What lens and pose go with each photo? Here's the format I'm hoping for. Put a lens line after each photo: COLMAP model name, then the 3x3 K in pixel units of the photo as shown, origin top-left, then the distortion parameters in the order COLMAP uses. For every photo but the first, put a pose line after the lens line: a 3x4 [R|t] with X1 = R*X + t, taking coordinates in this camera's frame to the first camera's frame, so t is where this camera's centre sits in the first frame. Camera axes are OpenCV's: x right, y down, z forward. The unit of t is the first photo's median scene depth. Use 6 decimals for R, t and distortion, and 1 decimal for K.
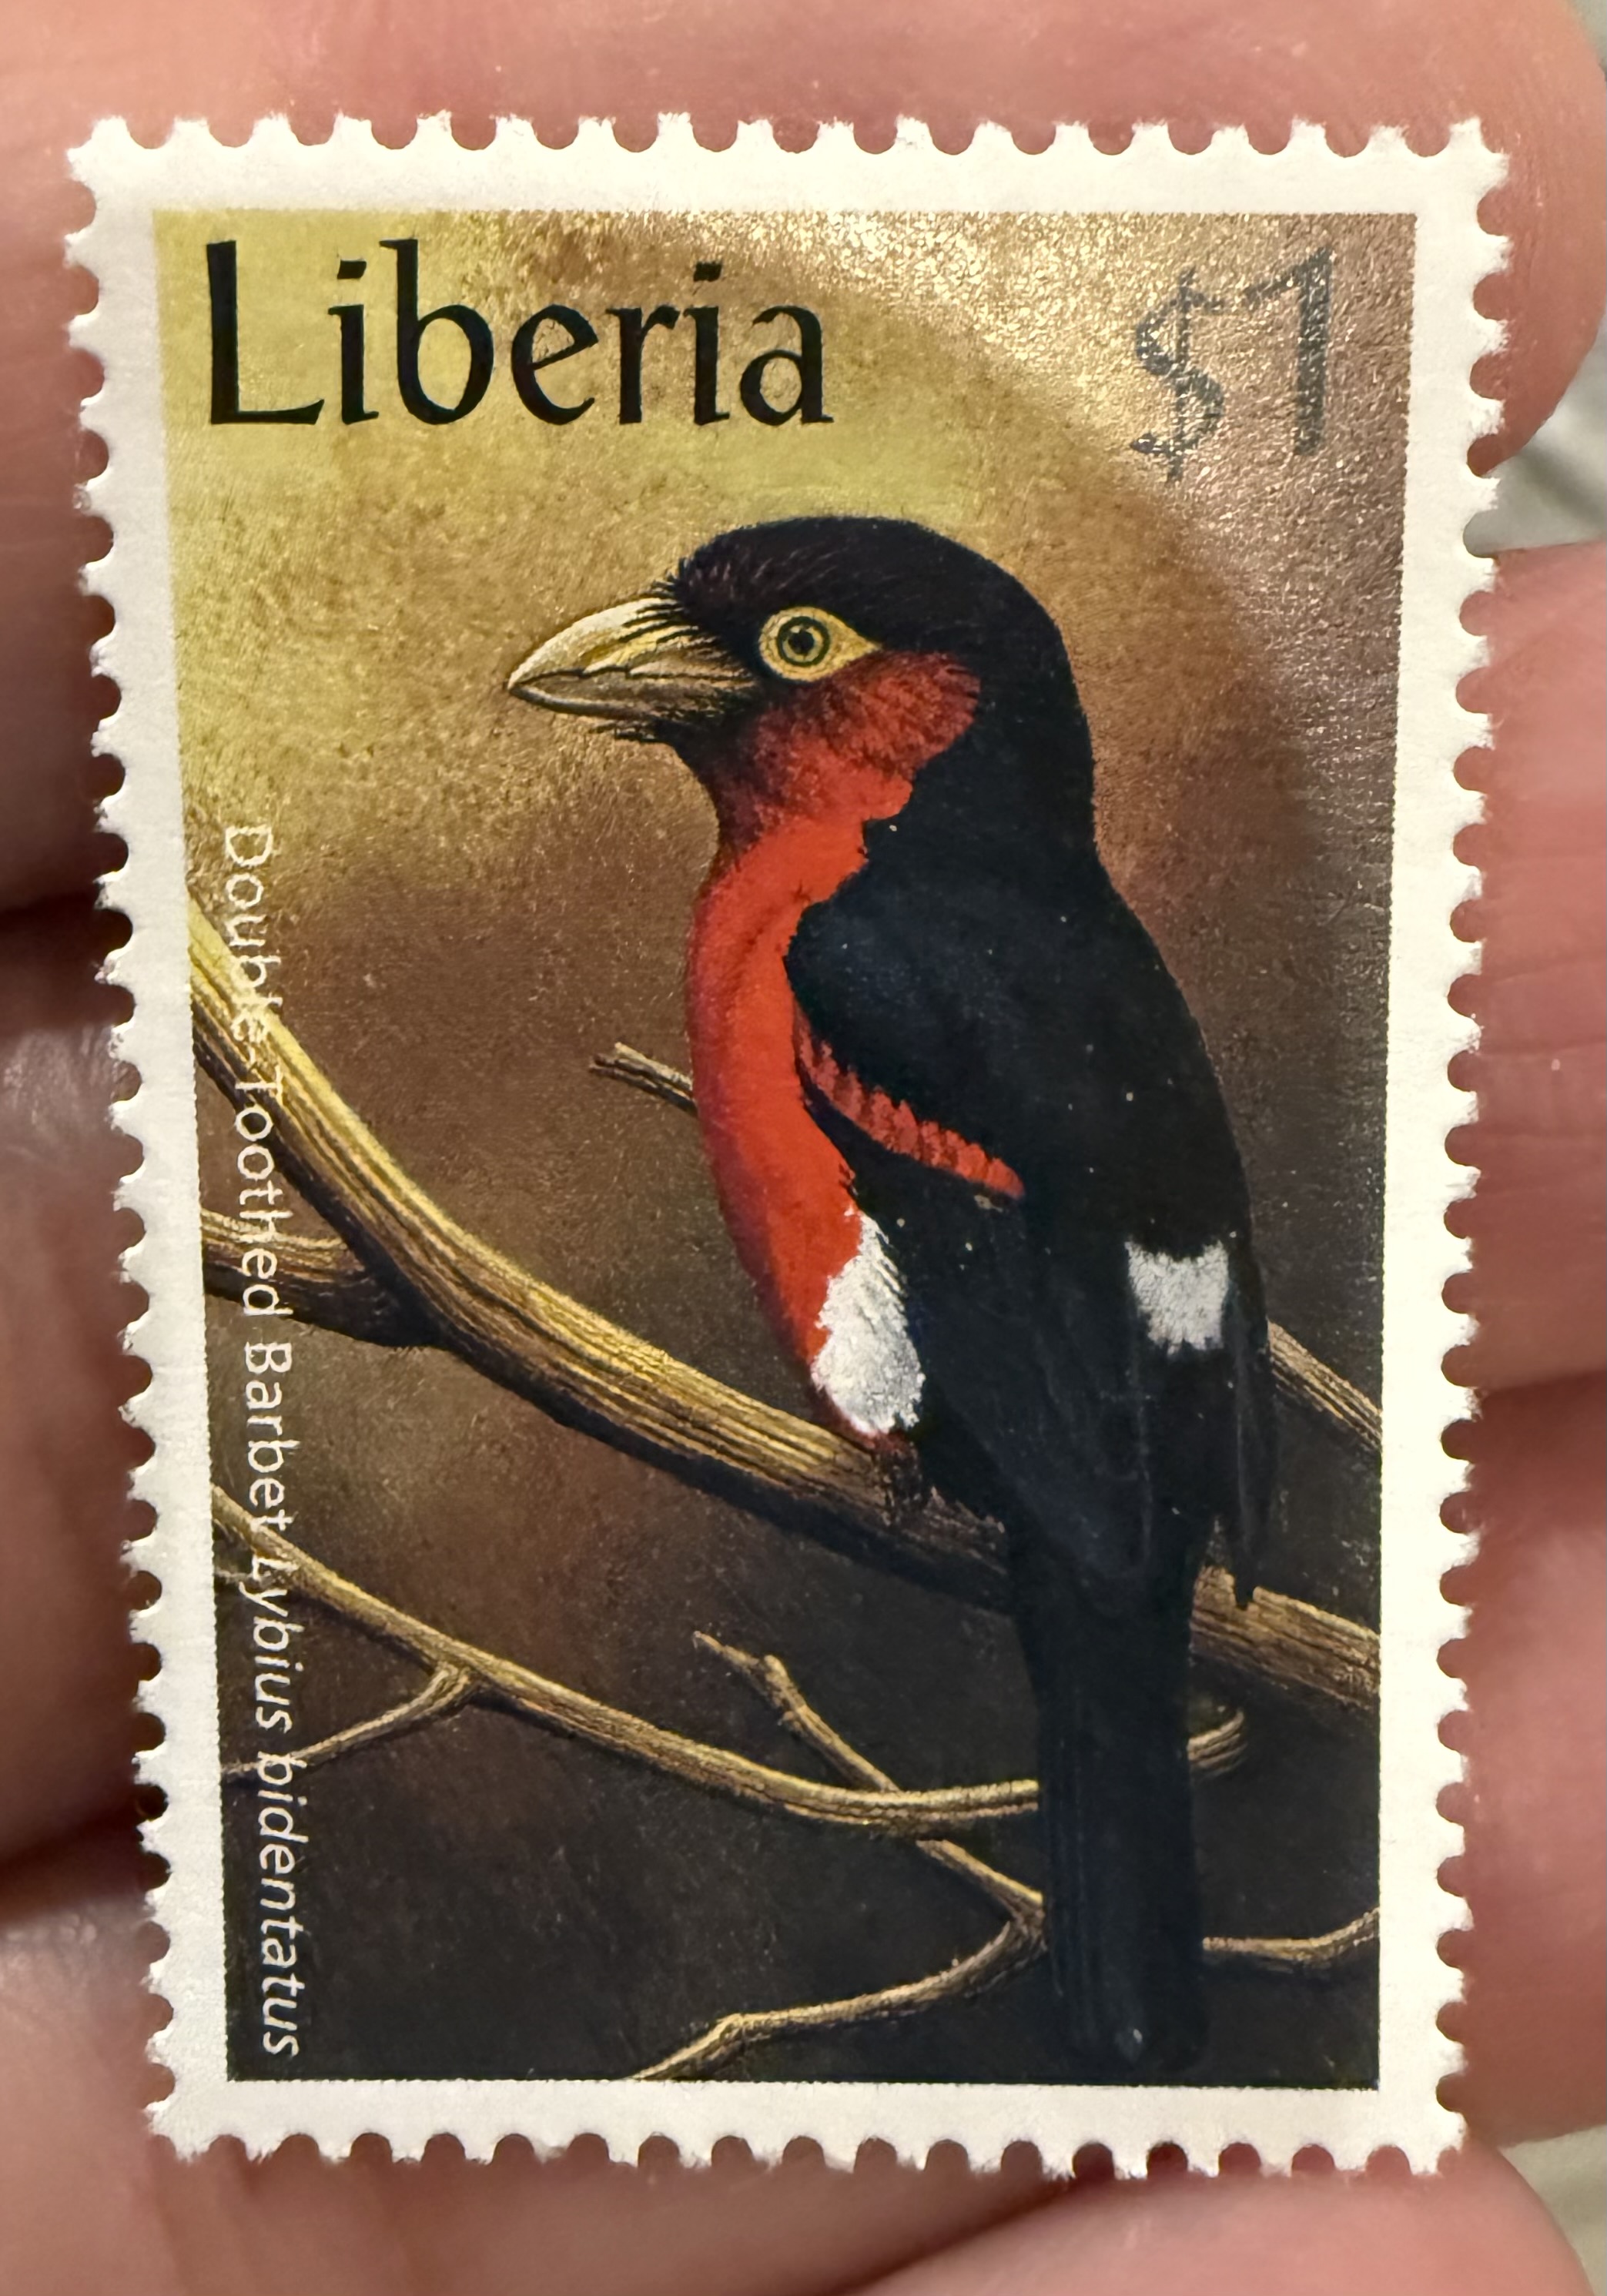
lens RADIAL K [[1649.9, 0, 805.6], [0, 1649.9, 1047.8], [0, 0, 1]] dist [0.002900, 0.046411]
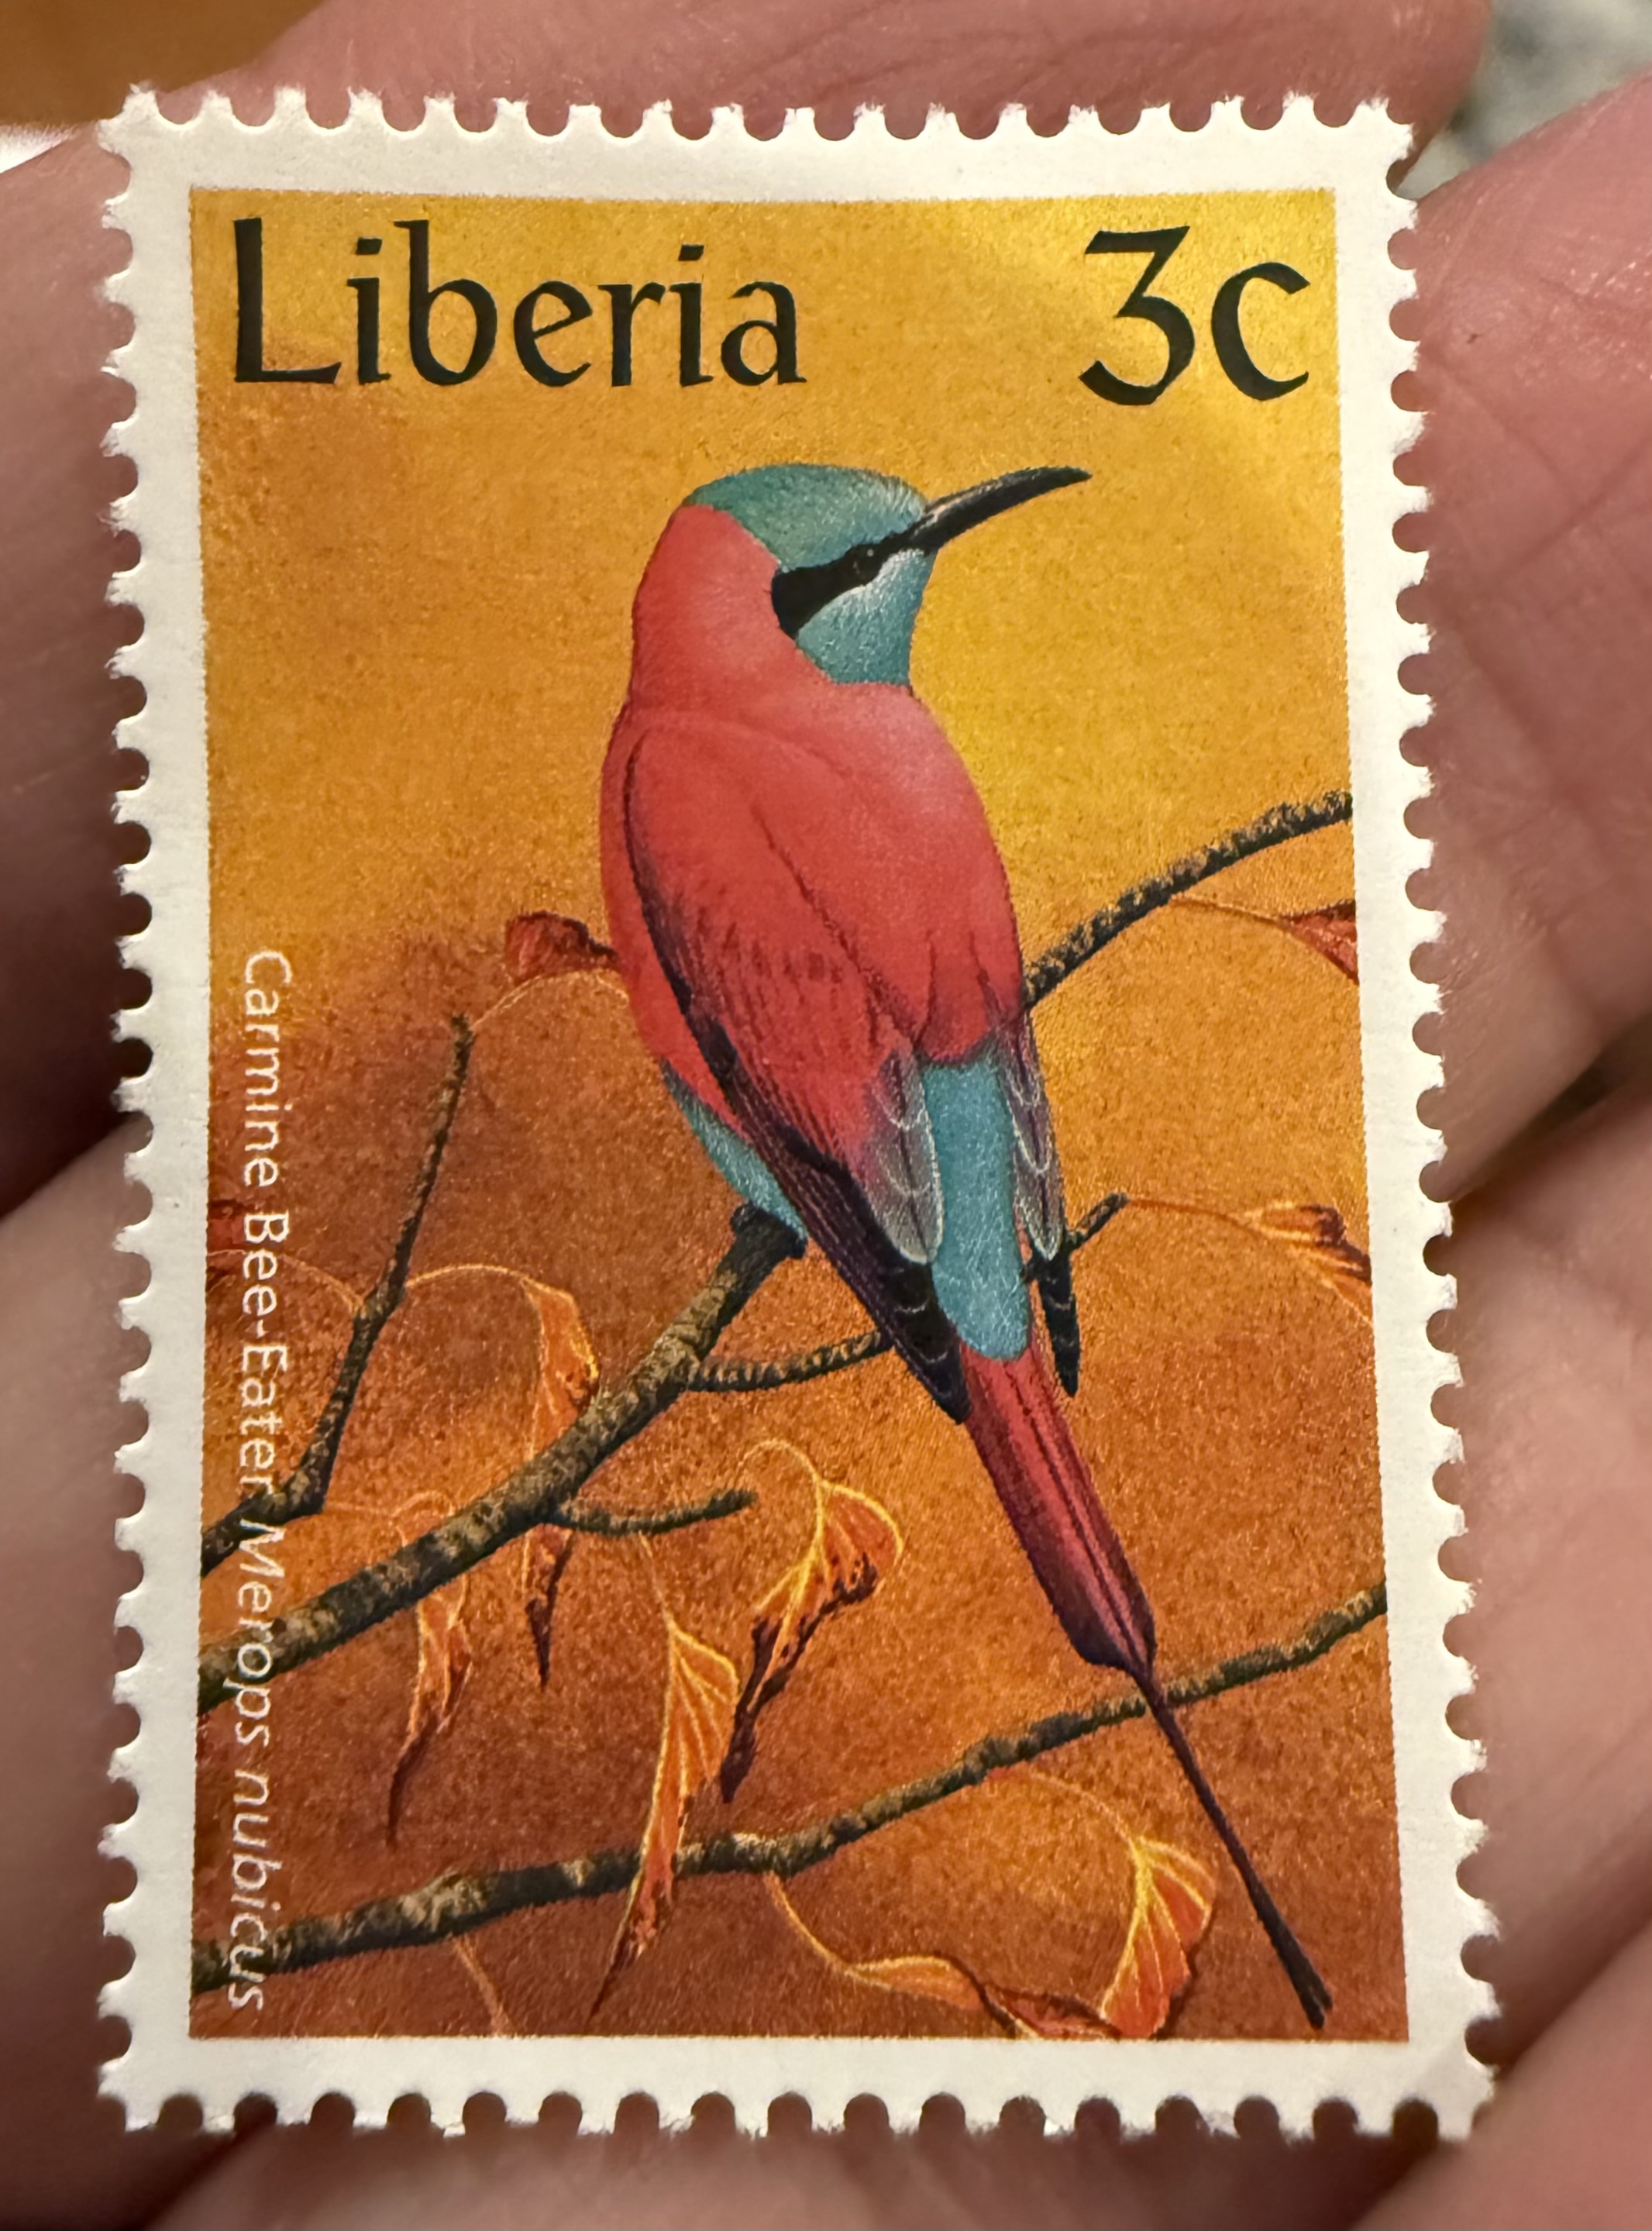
lens RADIAL K [[1567.4, 0, 783.6], [0, 1567.4, 1142.8], [0, 0, 1]] dist [0.078763, -0.000045]
pose [[0.999930, -0.010657, -0.005138, 0.001504], [0.009829, 0.990005, -0.140693, 0.270232], [0.006586, 0.140632, 0.990040, 0.022885]]
